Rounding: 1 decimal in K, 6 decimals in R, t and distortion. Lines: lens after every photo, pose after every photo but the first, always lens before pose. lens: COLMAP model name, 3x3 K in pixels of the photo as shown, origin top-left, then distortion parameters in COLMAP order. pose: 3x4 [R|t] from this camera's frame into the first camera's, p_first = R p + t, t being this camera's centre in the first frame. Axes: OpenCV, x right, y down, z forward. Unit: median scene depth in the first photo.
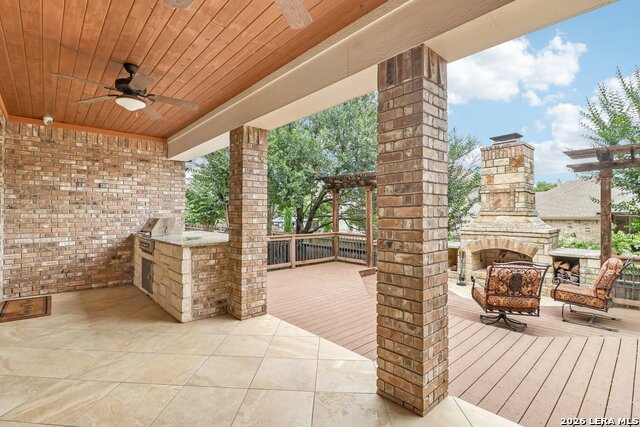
lens RADIAL K [[298.0, 0, 313.4], [0, 298.0, 215.3], [0, 0, 1]] dist [-0.005857, -0.006551]
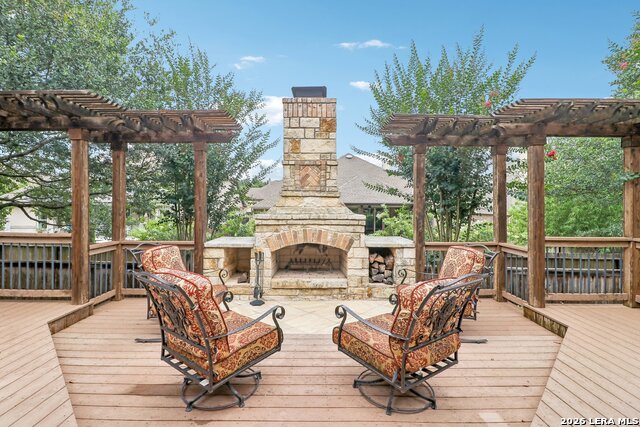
lens RADIAL K [[298.0, 0, 316.4], [0, 298.0, 208.0], [0, 0, 1]] dist [-0.005857, -0.006551]
pose [[0.652268, 0.004469, 0.757975, 0.100463], [-0.004182, 0.999989, -0.002297, 0.030209], [-0.757977, -0.001671, 0.652279, 0.534769]]
